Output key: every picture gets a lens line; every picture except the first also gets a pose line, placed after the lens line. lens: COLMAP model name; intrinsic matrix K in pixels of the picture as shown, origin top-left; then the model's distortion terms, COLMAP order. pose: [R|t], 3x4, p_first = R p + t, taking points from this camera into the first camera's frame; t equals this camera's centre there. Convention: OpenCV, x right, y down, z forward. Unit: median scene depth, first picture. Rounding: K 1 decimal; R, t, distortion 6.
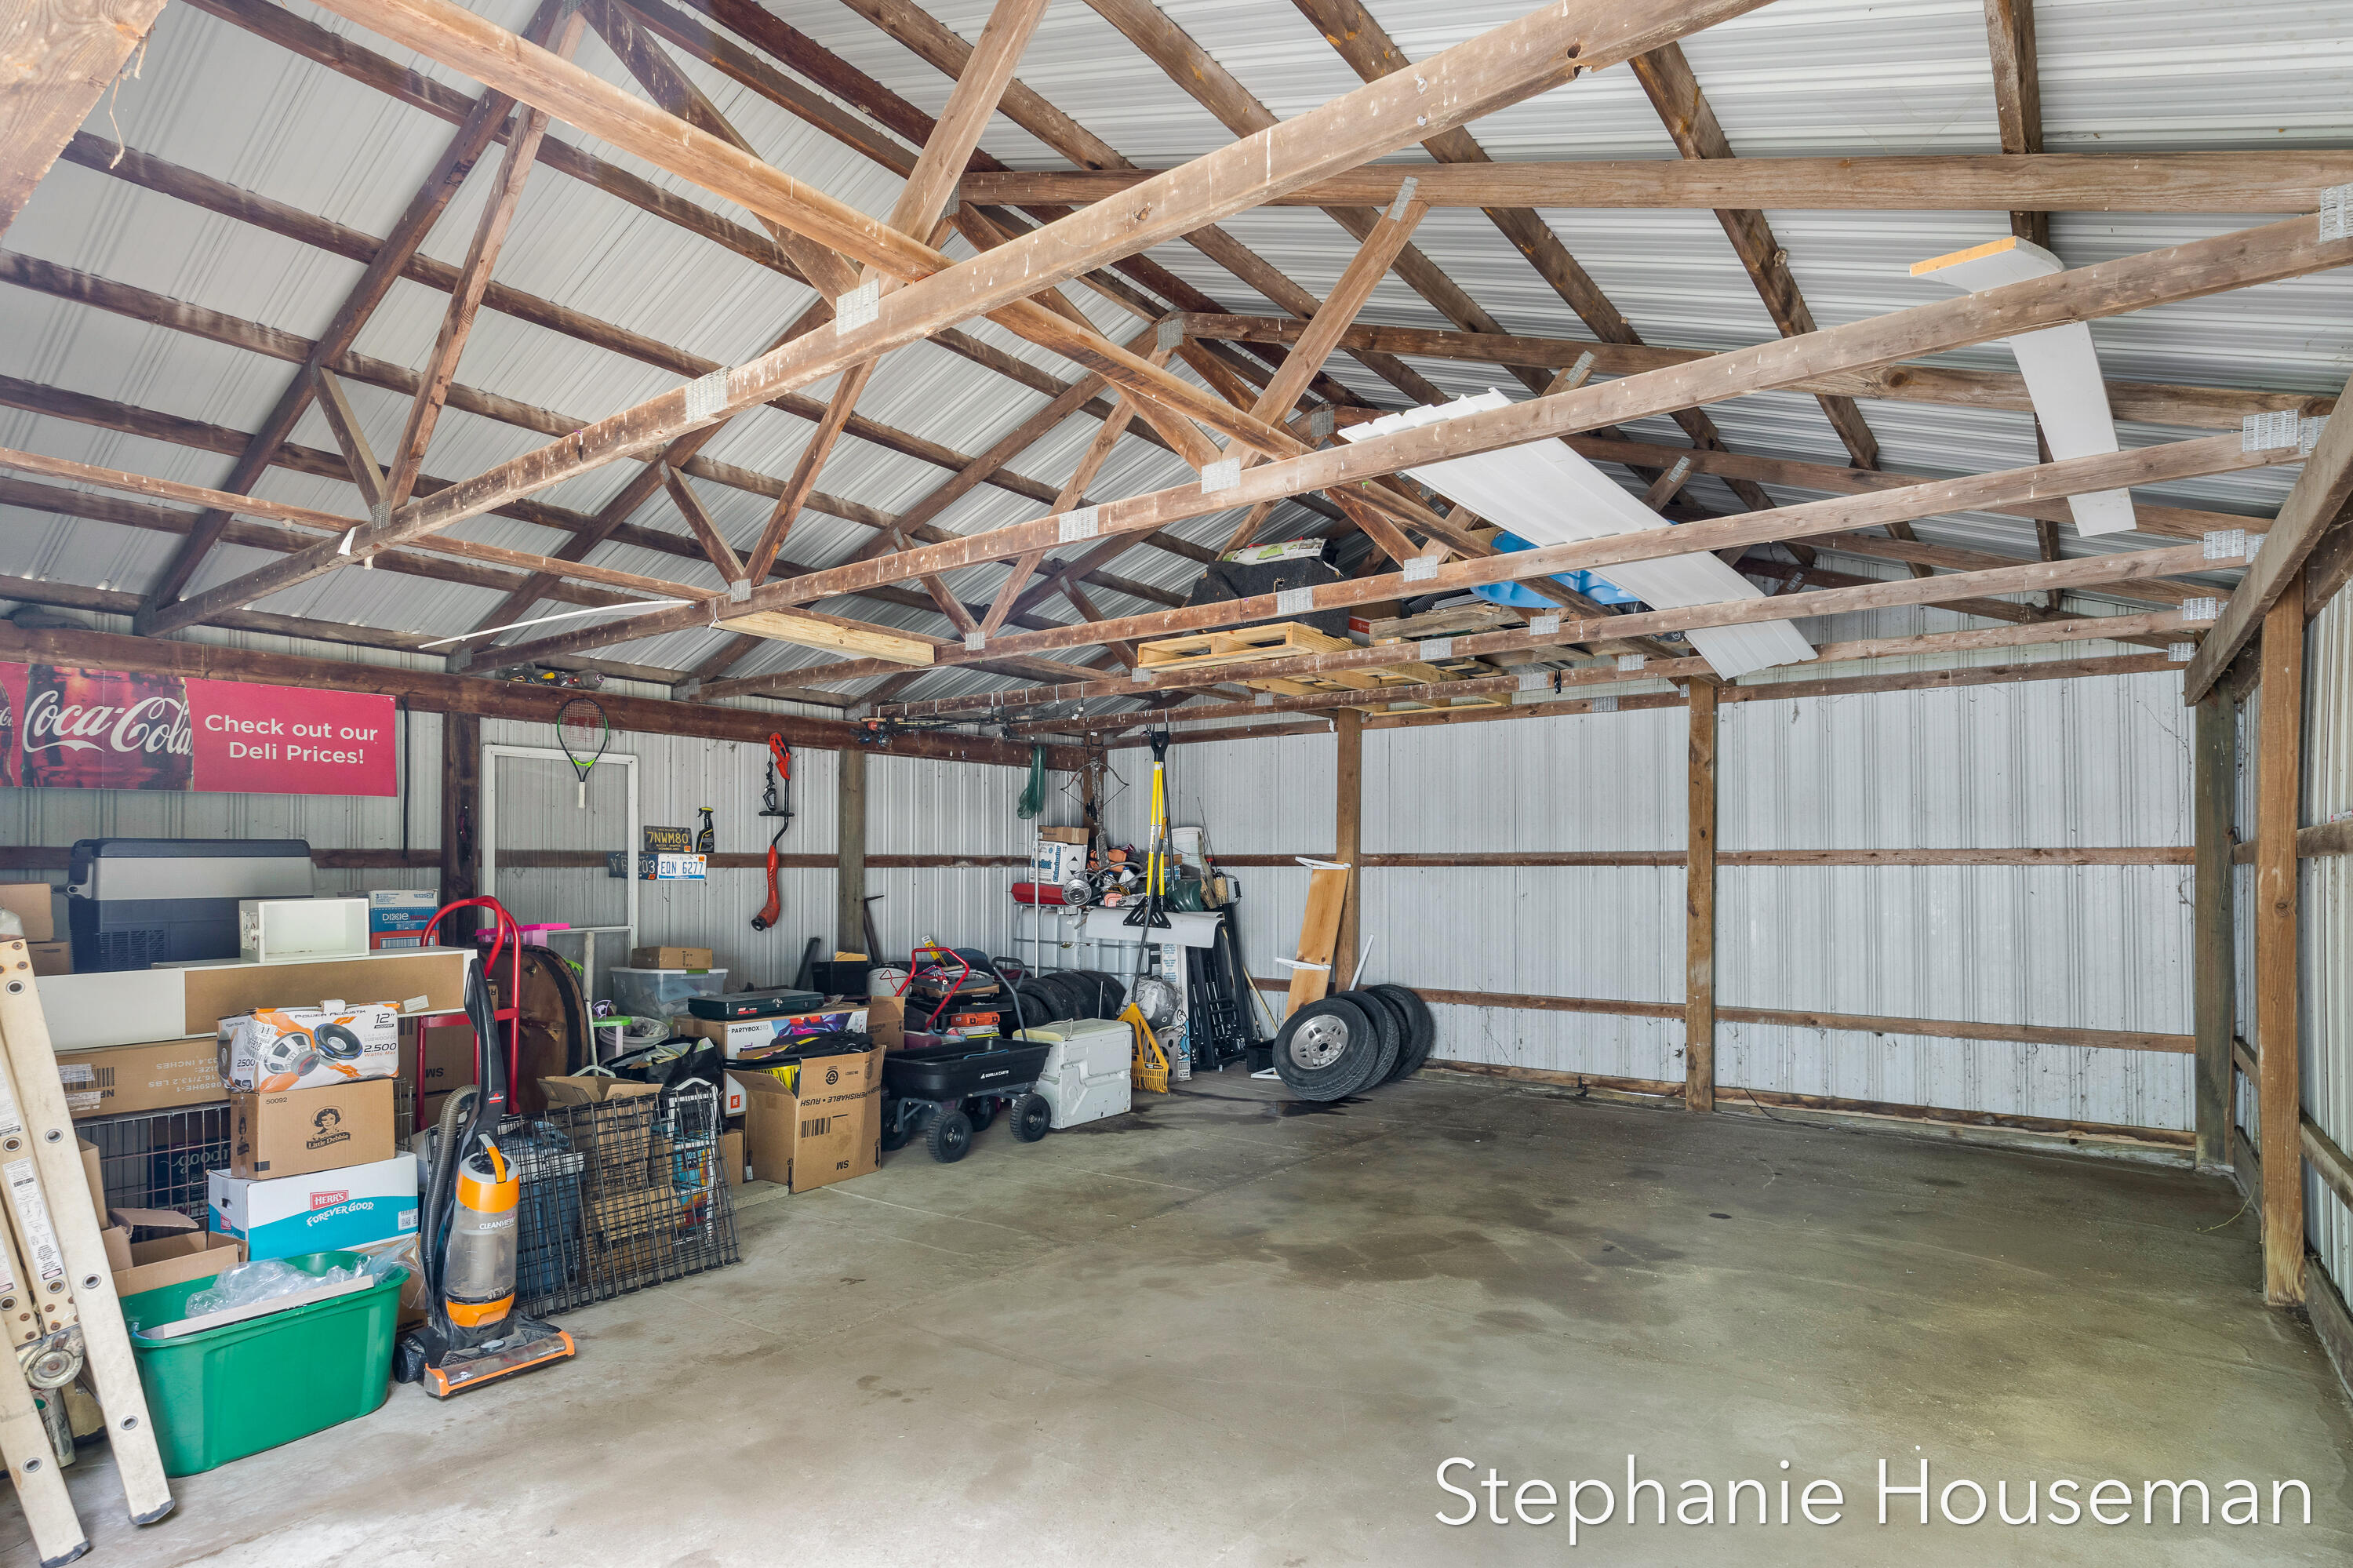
lens RADIAL K [[1218.2, 0, 1197.3], [0, 1218.2, 868.9], [0, 0, 1]] dist [-0.003218, 0.000034]
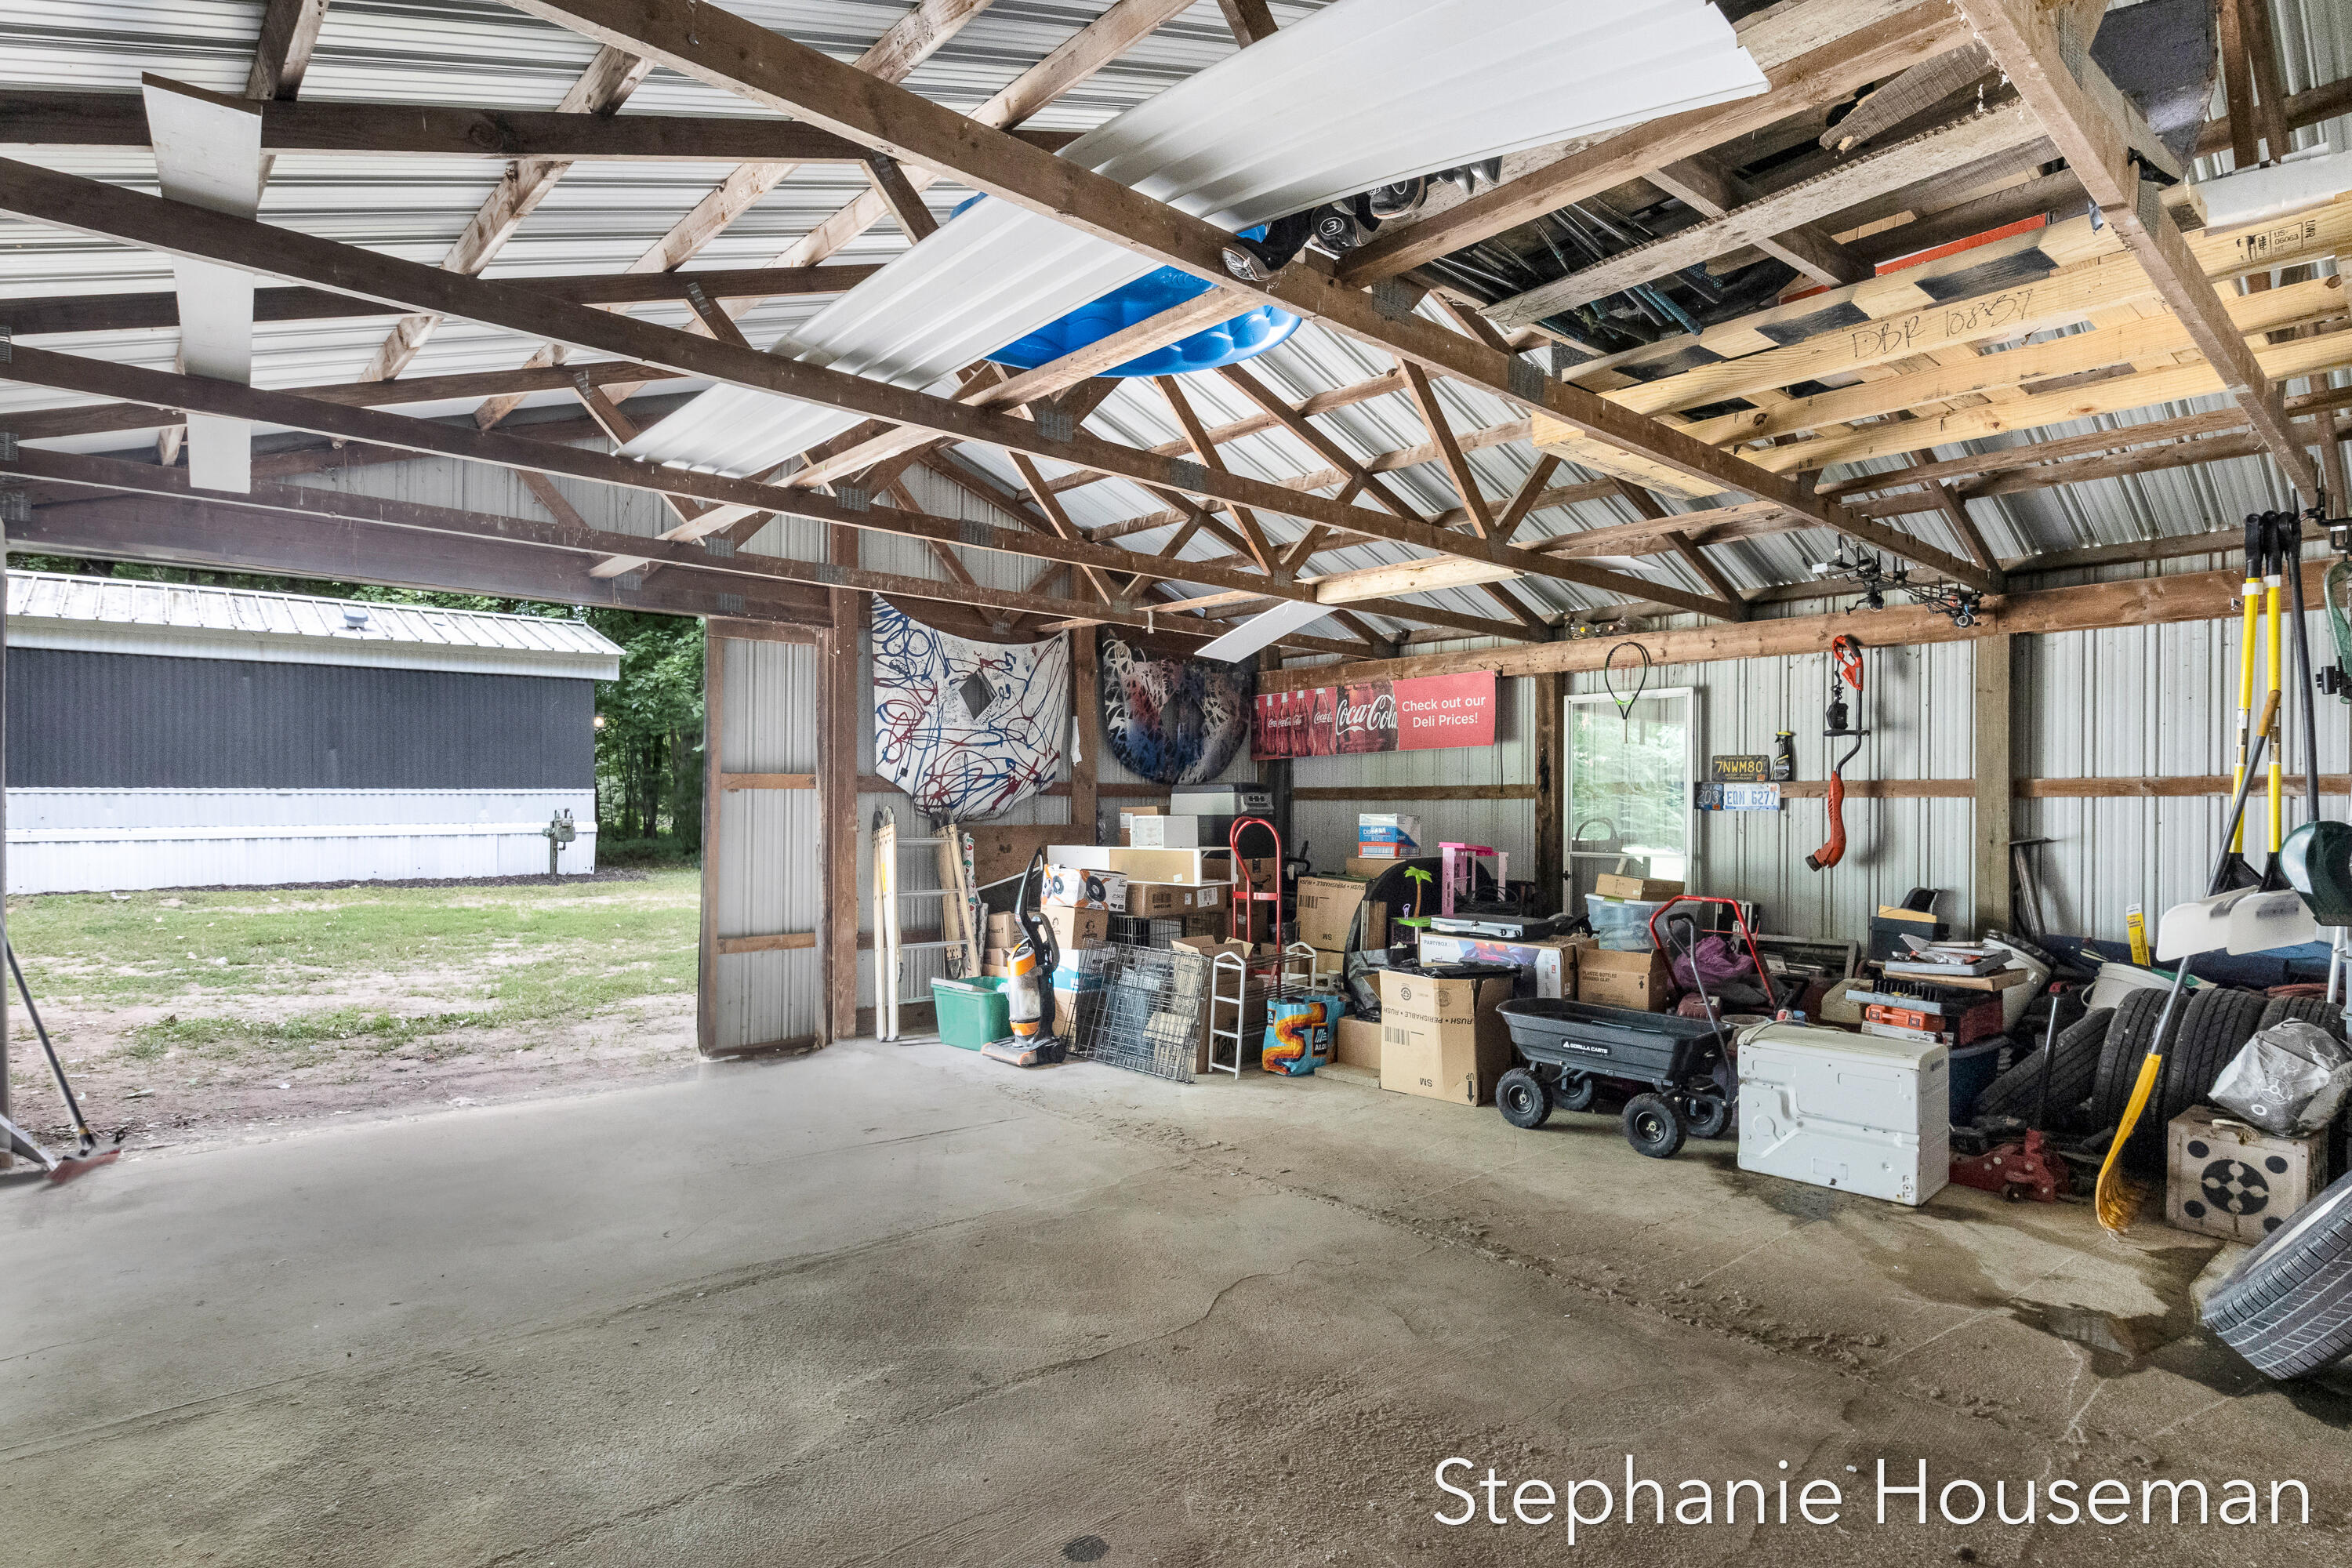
lens RADIAL K [[1217.6, 0, 1177.0], [0, 1217.6, 789.7], [0, 0, 1]] dist [-0.003218, 0.000034]
pose [[-0.194521, -0.011228, -0.980834, 0.688083], [-0.000879, 0.999936, -0.011273, 0.004439], [0.980898, -0.001330, -0.194518, 0.883682]]
